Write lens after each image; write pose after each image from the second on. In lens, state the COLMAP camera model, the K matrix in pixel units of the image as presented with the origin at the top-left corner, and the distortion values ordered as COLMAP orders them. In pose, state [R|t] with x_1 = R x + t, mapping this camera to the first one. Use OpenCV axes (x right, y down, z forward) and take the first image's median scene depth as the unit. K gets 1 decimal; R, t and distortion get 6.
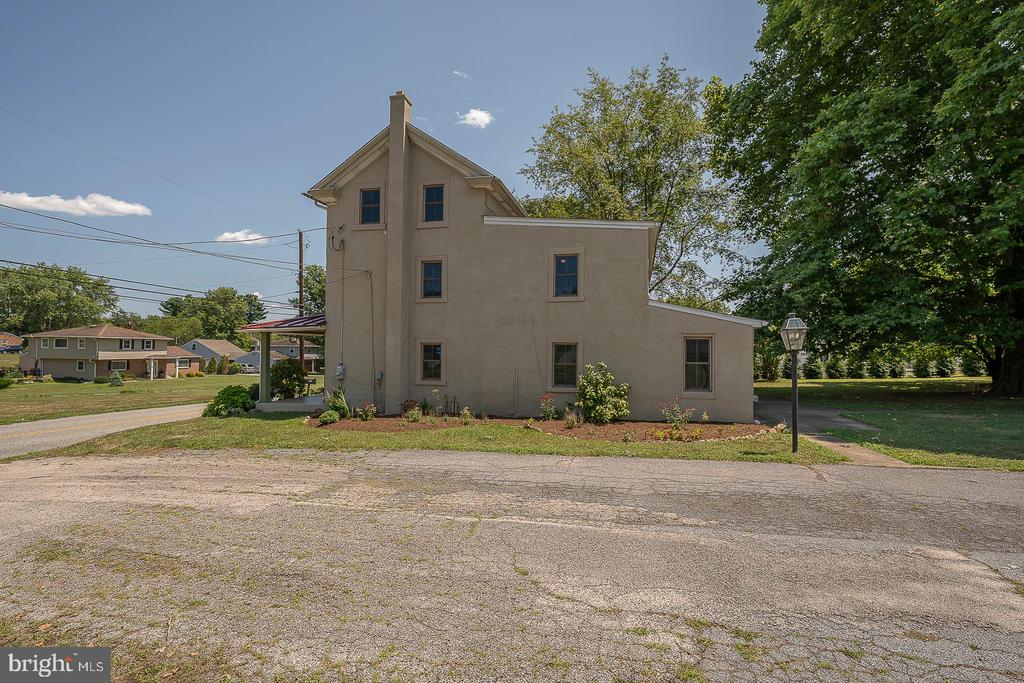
lens RADIAL K [[500.0, 0, 511.3], [0, 500.0, 347.6], [0, 0, 1]] dist [0.005963, 0.000543]
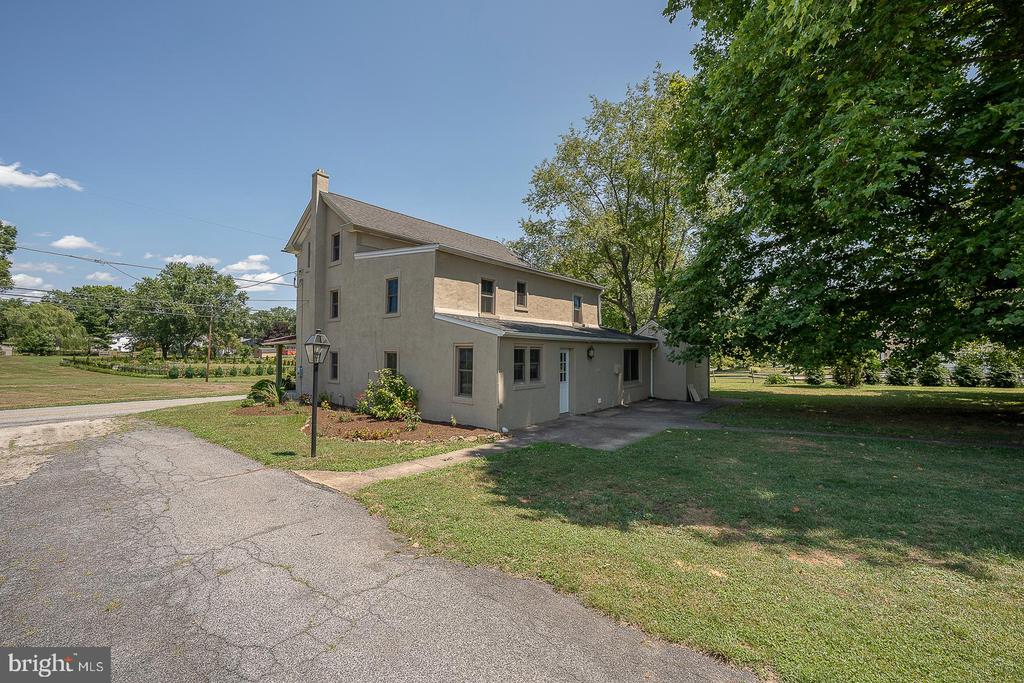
lens RADIAL K [[417.3, 0, 512.5], [0, 417.3, 346.2], [0, 0, 1]] dist [0.001177, 0.000385]
pose [[0.897419, -0.012875, -0.440991, 0.725654], [0.009856, 0.999910, -0.009136, -0.008967], [0.441069, 0.003852, 0.897465, 0.200098]]
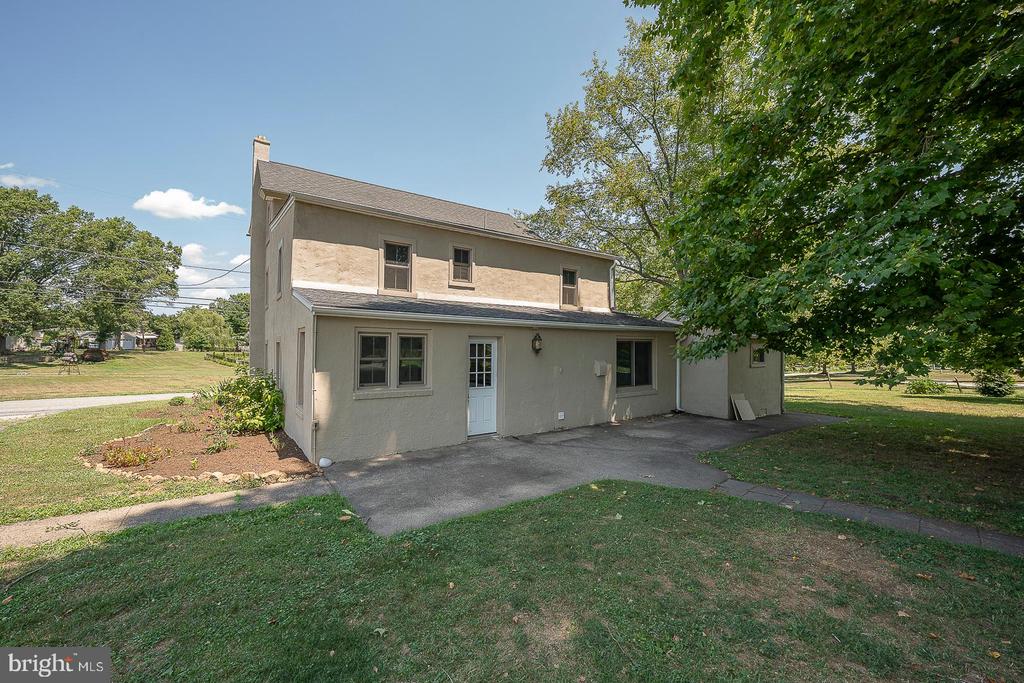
lens RADIAL K [[417.3, 0, 509.6], [0, 417.3, 342.1], [0, 0, 1]] dist [0.001177, 0.000385]
pose [[0.754927, -0.017330, -0.655580, 0.840988], [0.009766, 0.999837, -0.015185, 0.004647], [0.655736, 0.005061, 0.754973, 0.601270]]
